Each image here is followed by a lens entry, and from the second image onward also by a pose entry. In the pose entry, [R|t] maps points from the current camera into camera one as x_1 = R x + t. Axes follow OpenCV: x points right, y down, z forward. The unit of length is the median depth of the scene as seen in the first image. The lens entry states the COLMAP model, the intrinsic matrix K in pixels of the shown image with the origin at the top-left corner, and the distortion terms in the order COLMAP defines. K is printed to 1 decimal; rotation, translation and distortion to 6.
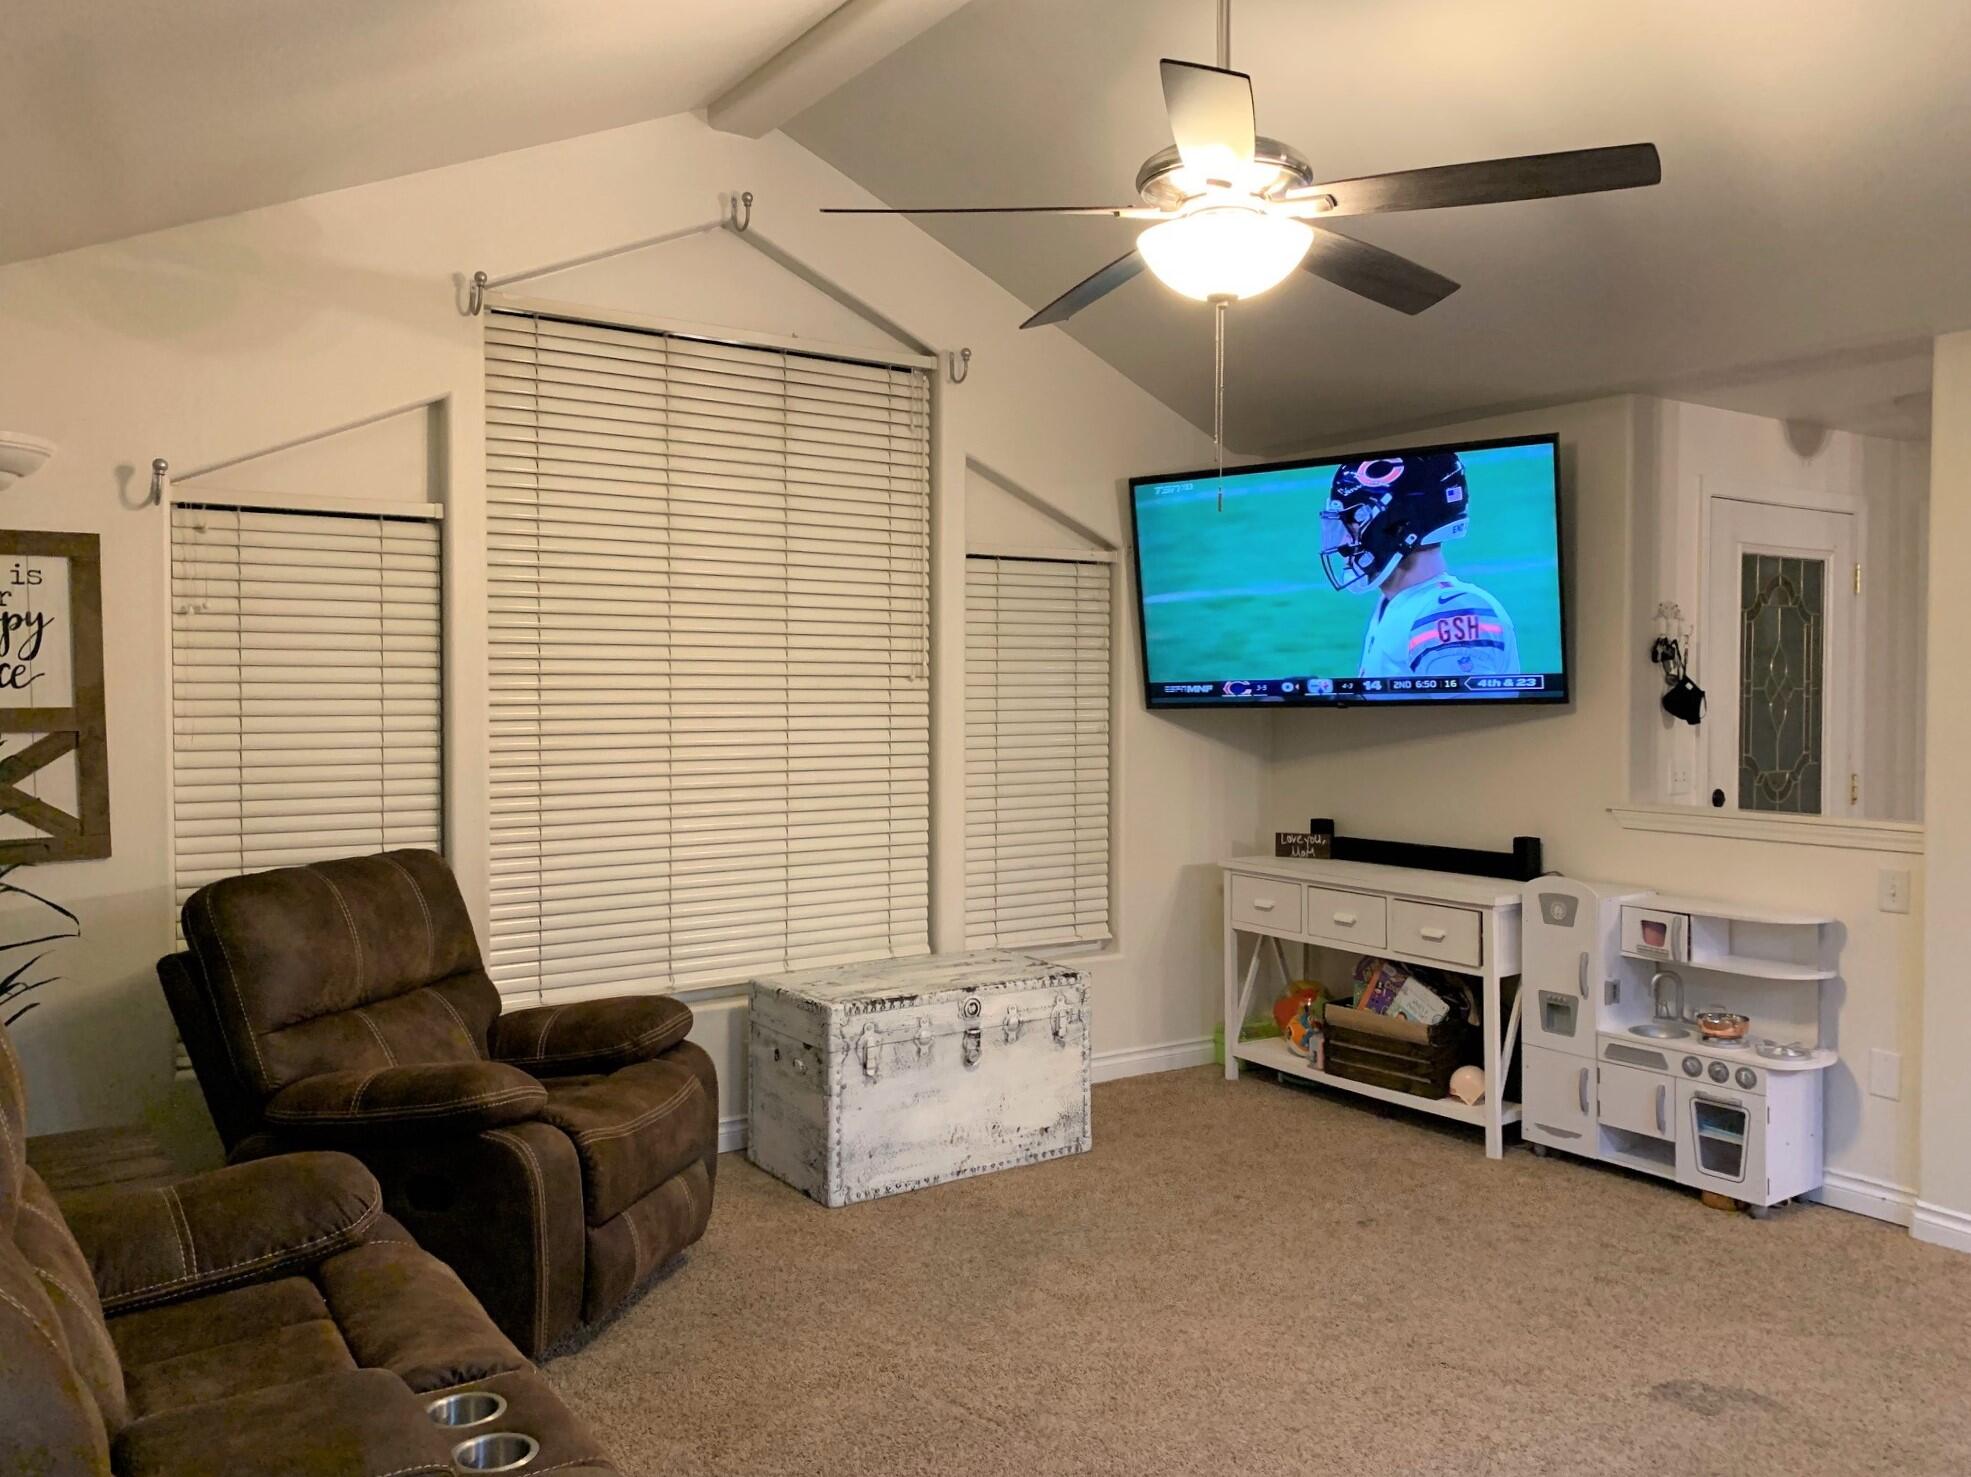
lens RADIAL K [[1496.9, 0, 981.5], [0, 1496.9, 742.6], [0, 0, 1]] dist [0.053045, -0.031774]
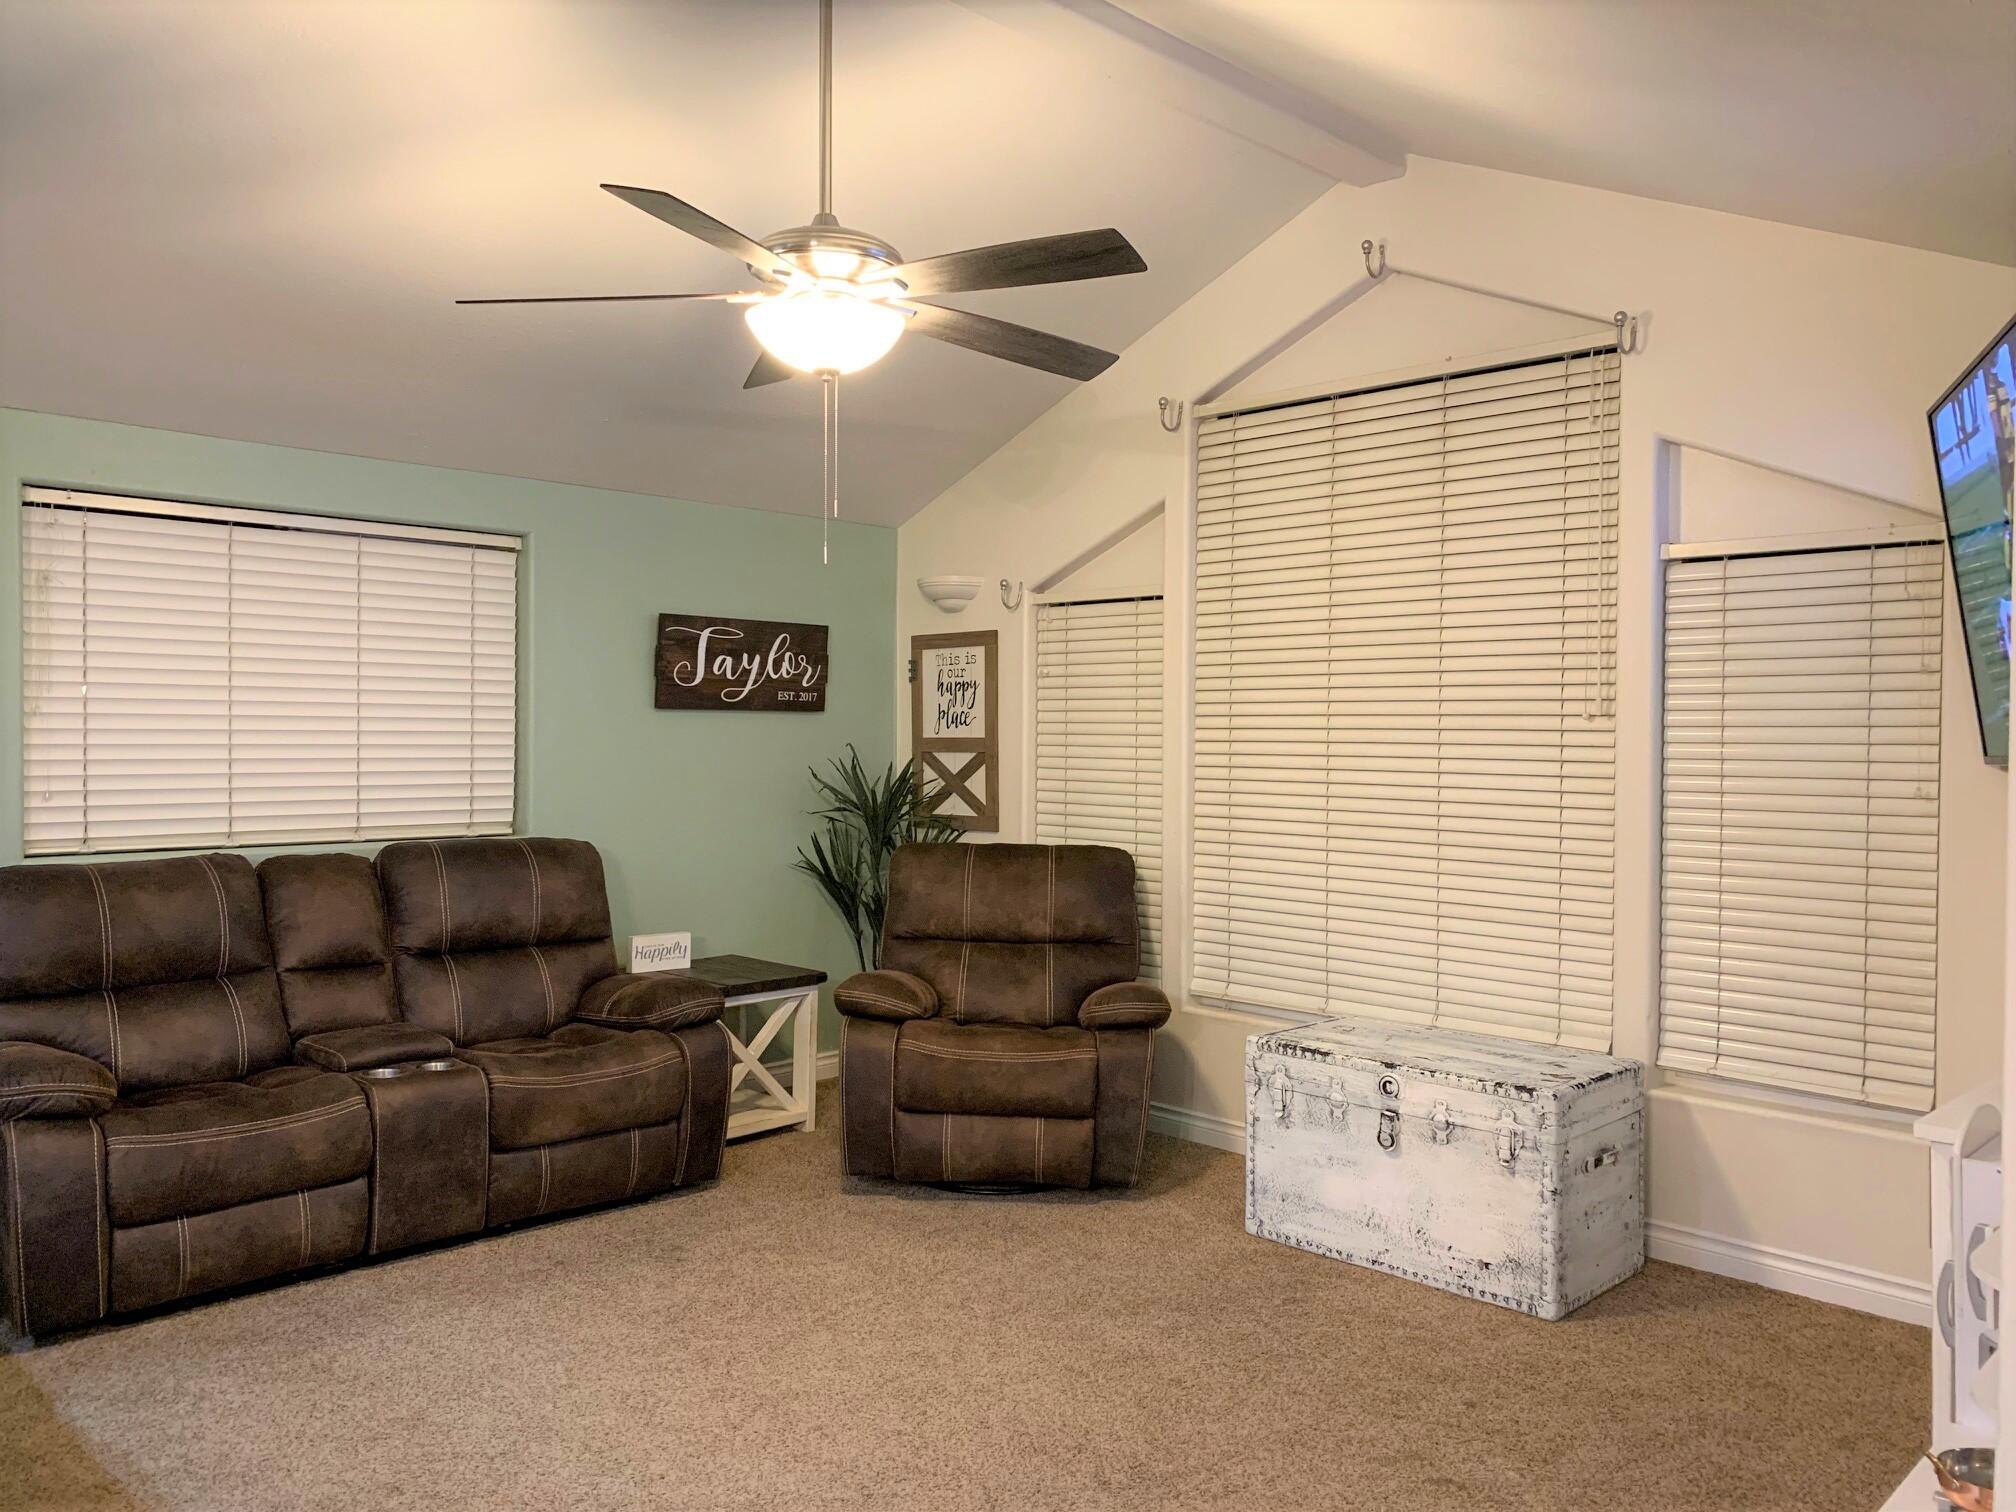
lens RADIAL K [[1531.1, 0, 1002.5], [0, 1531.1, 744.0], [0, 0, 1]] dist [0.053045, -0.031774]
pose [[0.197998, 0.020548, -0.979987, 0.867141], [-0.032503, 0.999368, 0.014387, -0.034952], [0.979663, 0.029004, 0.198541, 0.593980]]
